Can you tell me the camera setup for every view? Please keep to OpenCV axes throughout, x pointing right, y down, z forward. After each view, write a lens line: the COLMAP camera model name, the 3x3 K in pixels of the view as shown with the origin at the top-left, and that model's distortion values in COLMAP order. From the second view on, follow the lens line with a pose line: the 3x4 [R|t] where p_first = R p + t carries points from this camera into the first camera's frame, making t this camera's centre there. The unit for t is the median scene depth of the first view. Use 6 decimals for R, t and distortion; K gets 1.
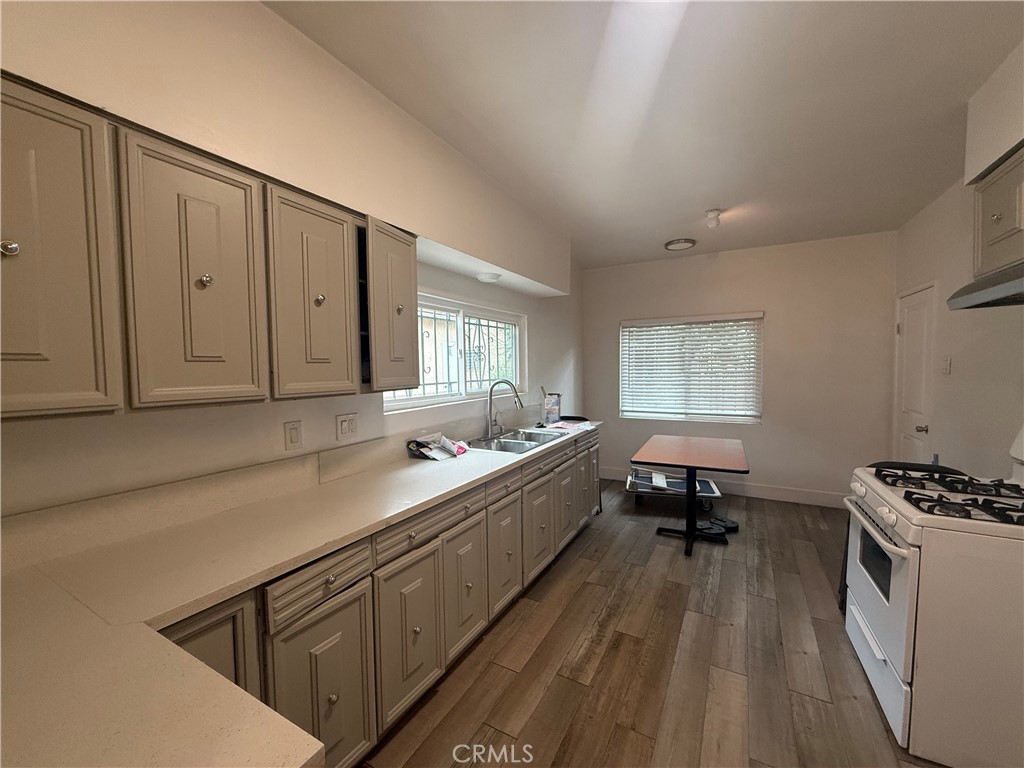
lens RADIAL K [[405.5, 0, 513.8], [0, 405.5, 383.0], [0, 0, 1]] dist [-0.000903, 0.000404]
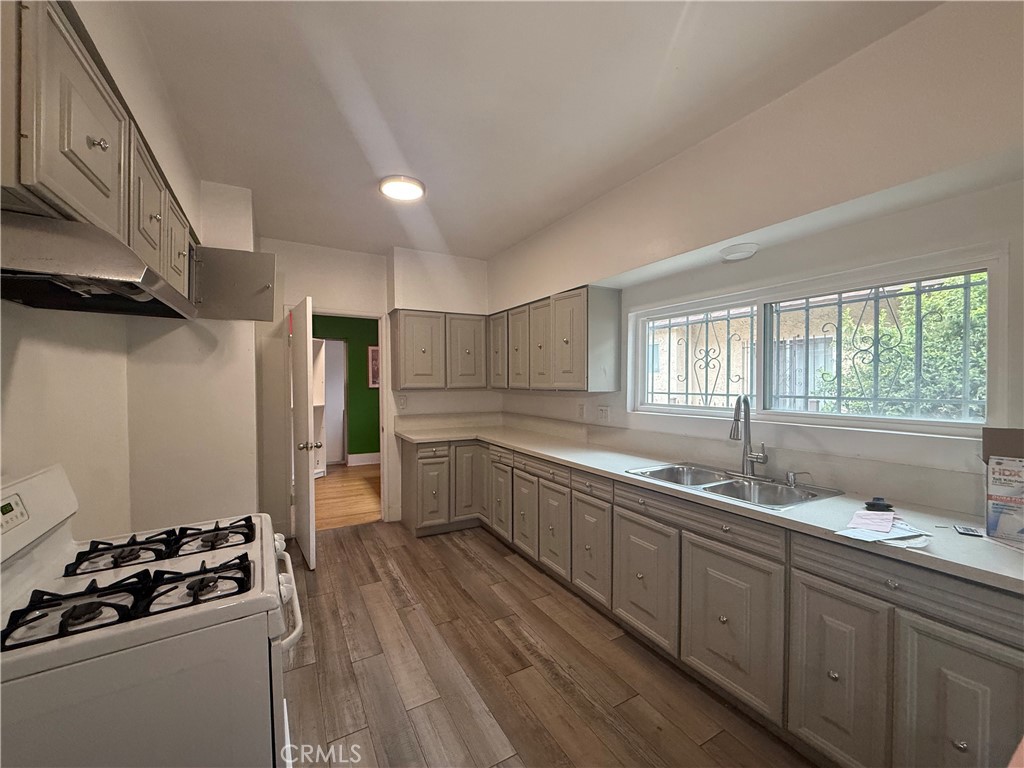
lens RADIAL K [[405.5, 0, 509.8], [0, 405.5, 381.8], [0, 0, 1]] dist [-0.000903, 0.000404]
pose [[-0.514548, 0.021145, -0.857201, 1.121200], [-0.026450, 0.998829, 0.040516, -0.071825], [0.857054, 0.043520, -0.513386, 1.493125]]
